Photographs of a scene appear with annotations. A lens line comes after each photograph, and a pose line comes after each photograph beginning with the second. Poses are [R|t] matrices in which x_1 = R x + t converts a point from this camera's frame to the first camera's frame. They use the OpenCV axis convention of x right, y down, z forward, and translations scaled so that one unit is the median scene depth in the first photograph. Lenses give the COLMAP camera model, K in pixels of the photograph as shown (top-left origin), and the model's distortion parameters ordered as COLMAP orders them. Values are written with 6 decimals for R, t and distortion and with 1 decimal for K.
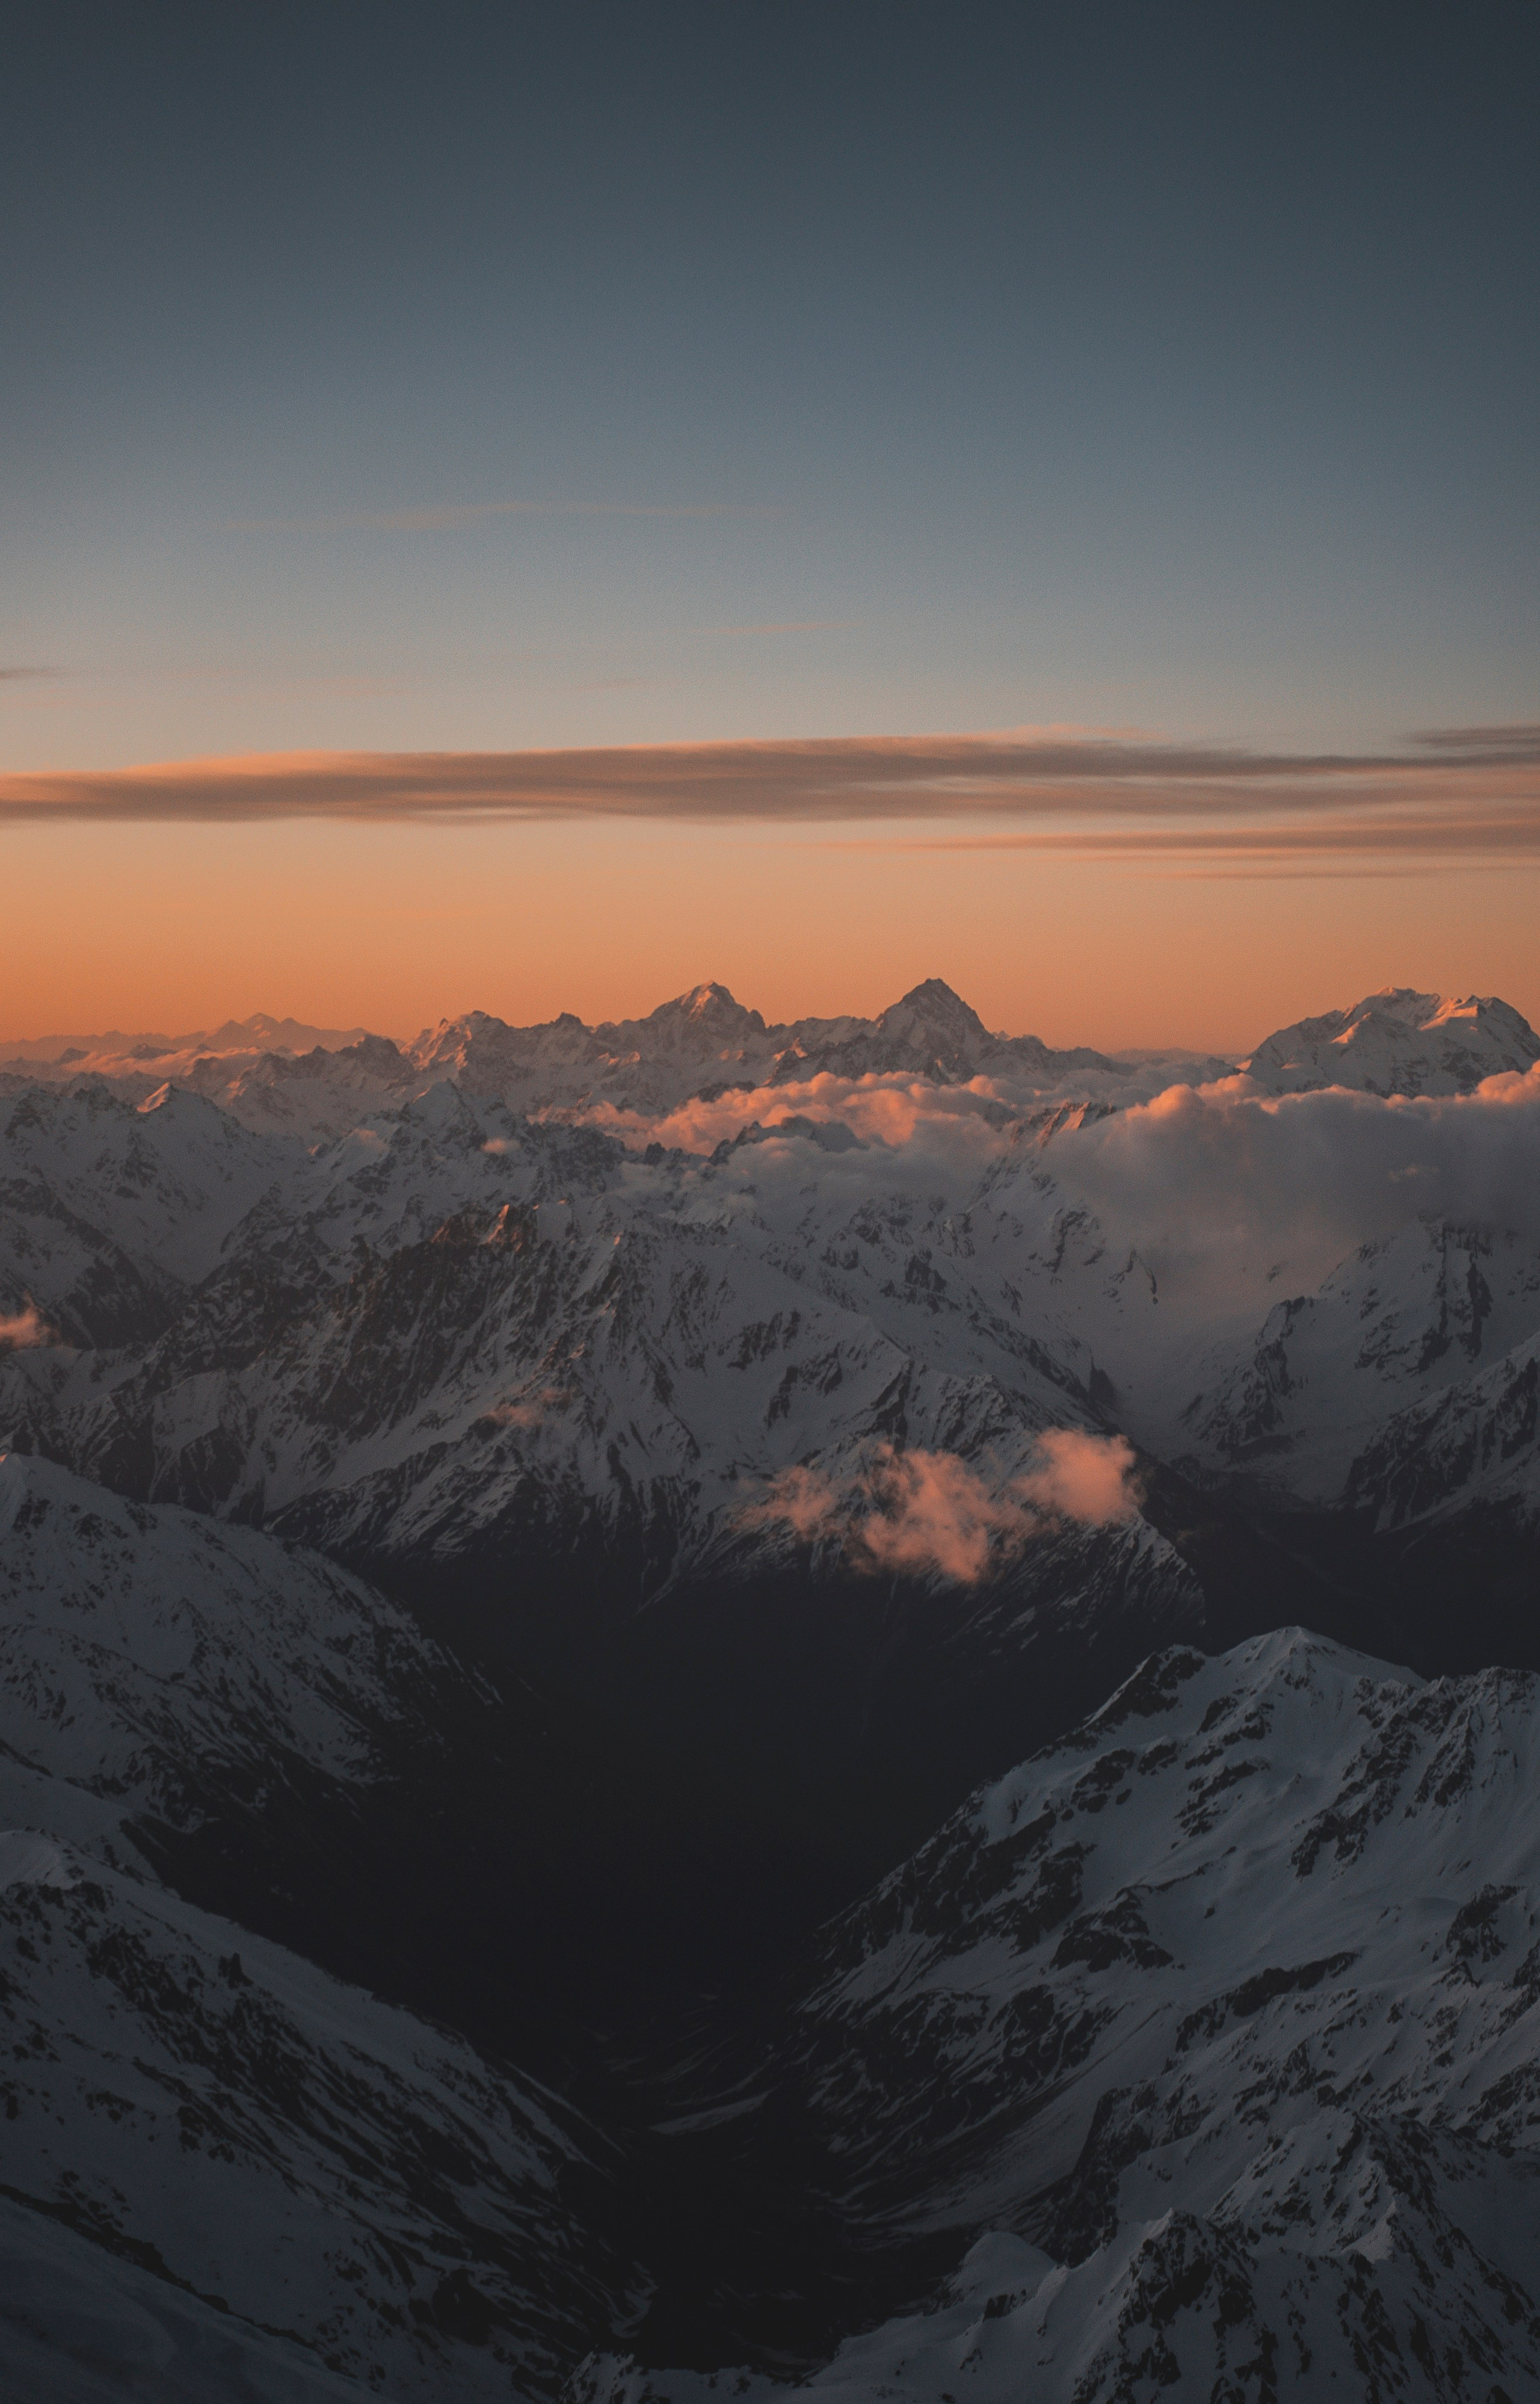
lens RADIAL K [[5098.2, 0, 770.0], [0, 5098.2, 1202.0], [0, 0, 1]] dist [0.542064, 0.089613]
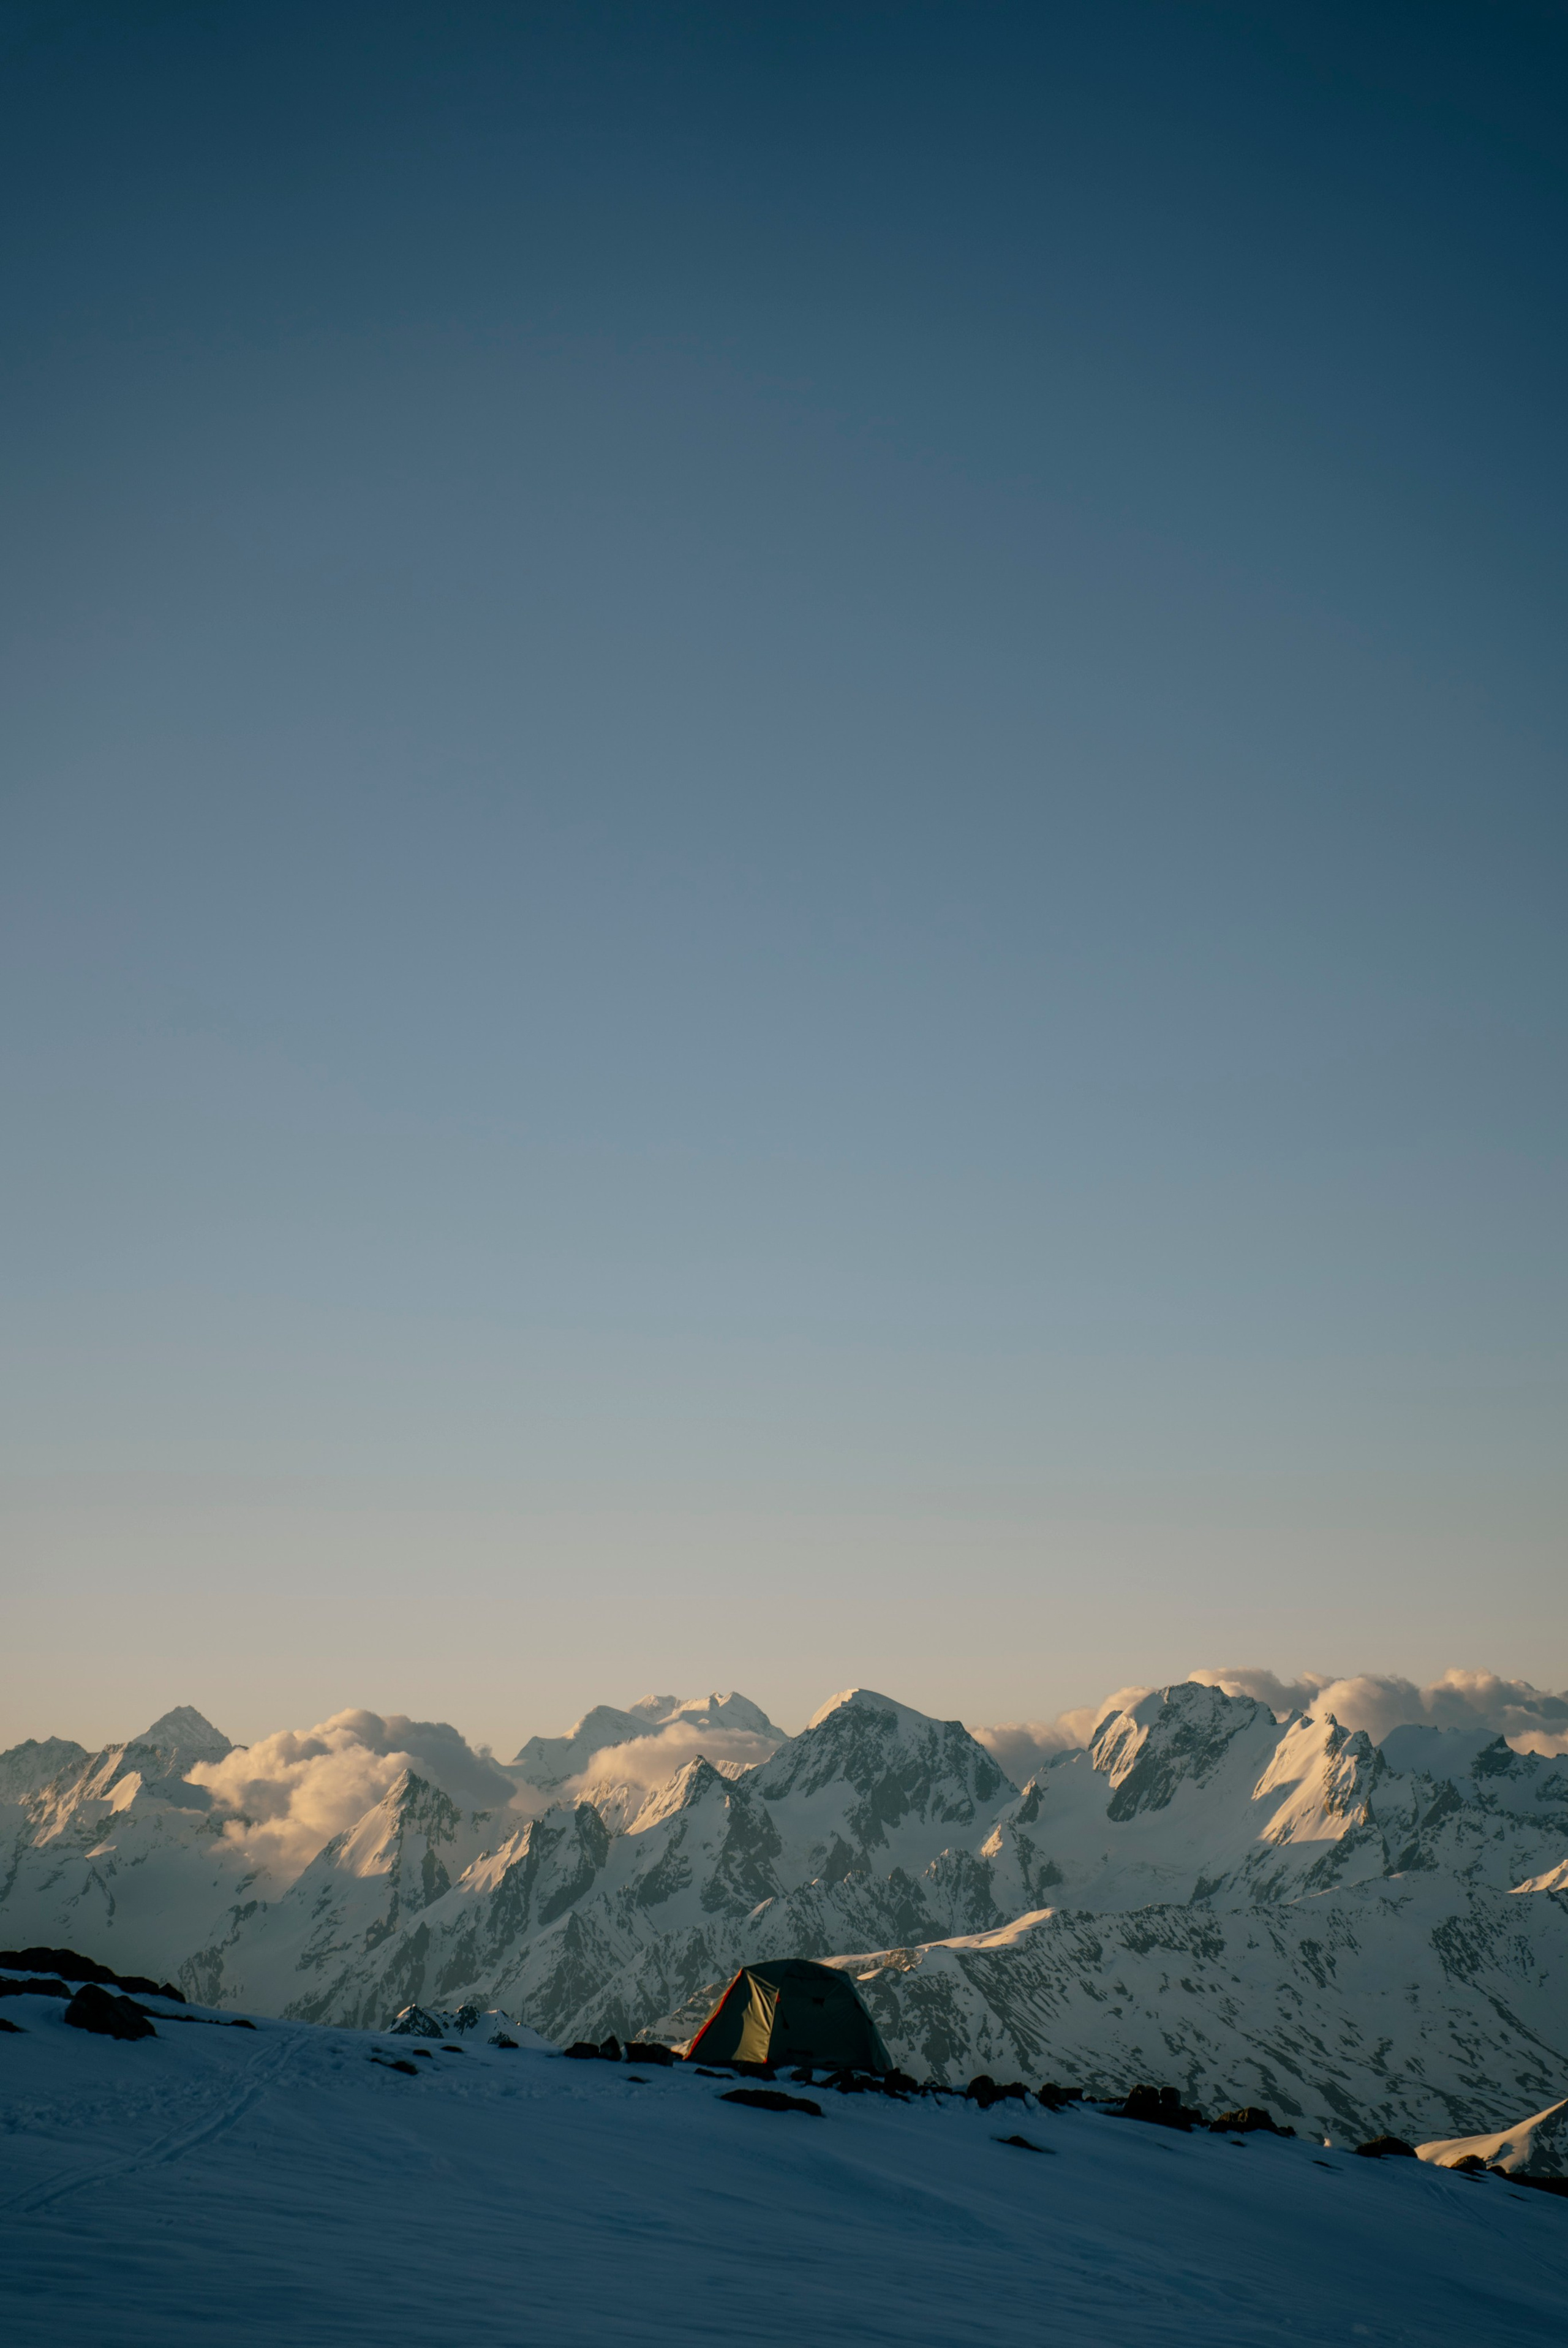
lens RADIAL K [[4799.6, 0, 784.0], [0, 4799.6, 1174.0], [0, 0, 1]] dist [0.631935, 0.051200]
pose [[0.995630, -0.031823, 0.087792, 0.126843], [0.047113, 0.982899, -0.178015, 0.052036], [-0.080625, 0.181373, 0.980104, 0.105220]]
